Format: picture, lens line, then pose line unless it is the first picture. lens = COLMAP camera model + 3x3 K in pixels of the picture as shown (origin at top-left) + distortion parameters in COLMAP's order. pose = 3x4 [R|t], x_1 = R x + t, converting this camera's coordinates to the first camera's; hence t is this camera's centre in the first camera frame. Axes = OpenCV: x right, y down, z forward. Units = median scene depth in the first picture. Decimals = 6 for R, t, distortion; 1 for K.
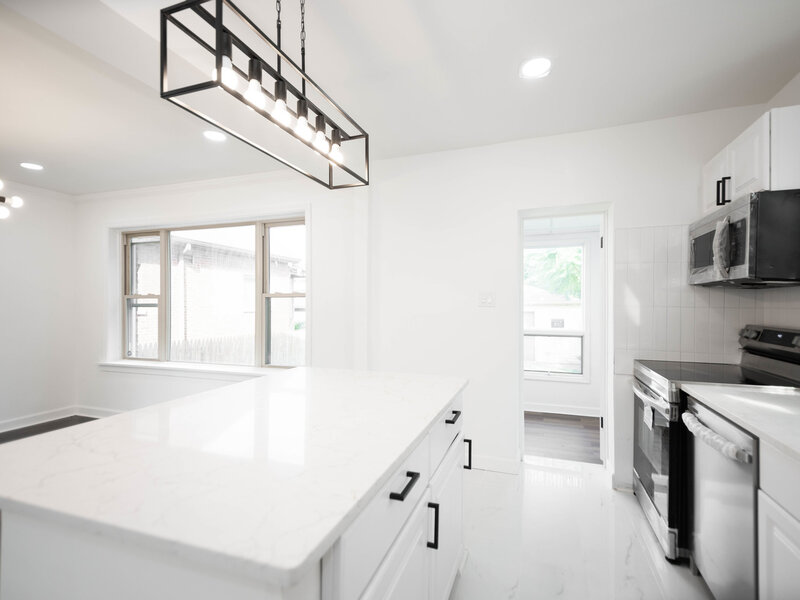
lens RADIAL K [[374.4, 0, 401.0], [0, 374.4, 302.9], [0, 0, 1]] dist [0.021383, 0.000121]
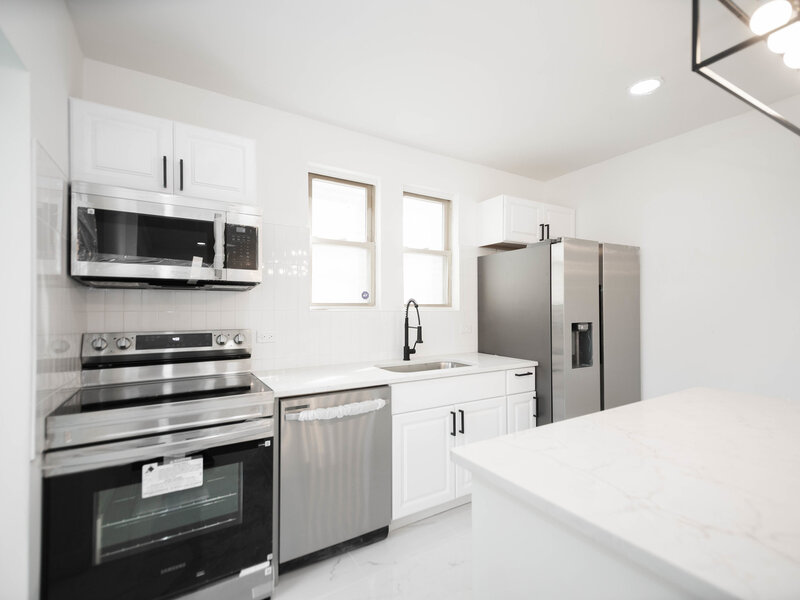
lens RADIAL K [[374.4, 0, 401.0], [0, 374.4, 302.9], [0, 0, 1]] dist [0.021383, 0.000121]
pose [[-0.777726, 0.012966, 0.628469, -0.054652], [0.000254, 0.999794, -0.020312, 0.009448], [-0.628603, -0.015637, -0.777569, 0.954180]]
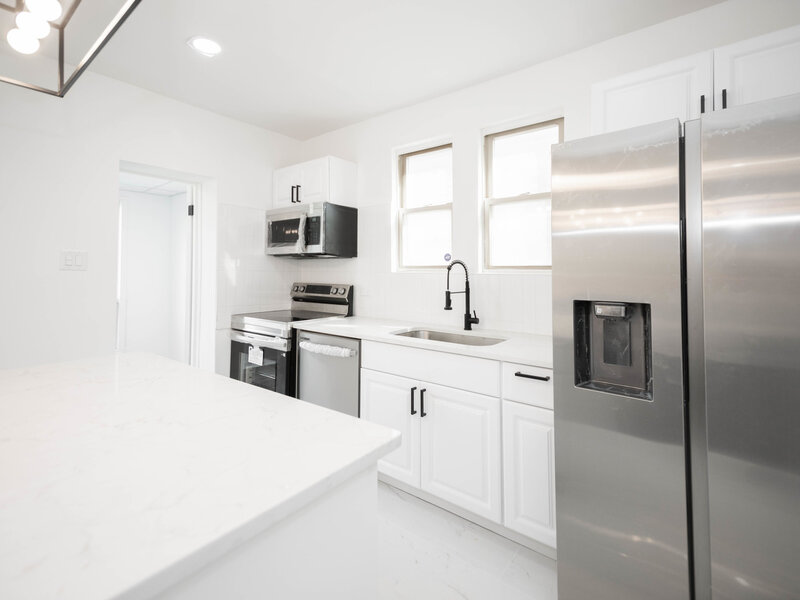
lens RADIAL K [[381.2, 0, 401.4], [0, 381.2, 260.3], [0, 0, 1]] dist [0.001799, 0.000071]
pose [[0.315758, 0.027832, 0.948431, -0.320604], [-0.008123, 0.999612, -0.026630, 0.004481], [-0.948805, 0.000704, 0.315862, 0.092854]]
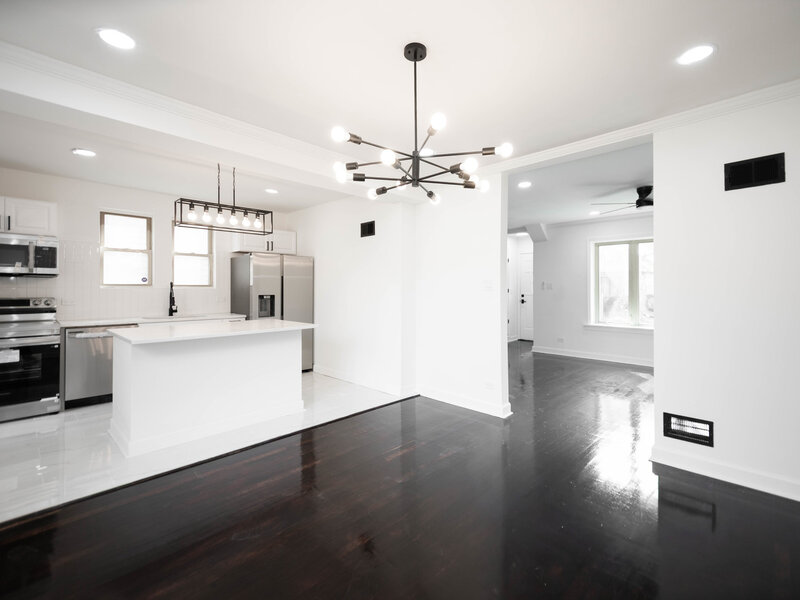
lens RADIAL K [[361.2, 0, 416.1], [0, 361.2, 285.5], [0, 0, 1]] dist [0.001295, -0.000279]
pose [[-0.925057, 0.000477, 0.379828, -1.121481], [-0.004676, 0.999909, -0.012644, 0.011517], [-0.379800, -0.013473, -0.924971, 1.306964]]
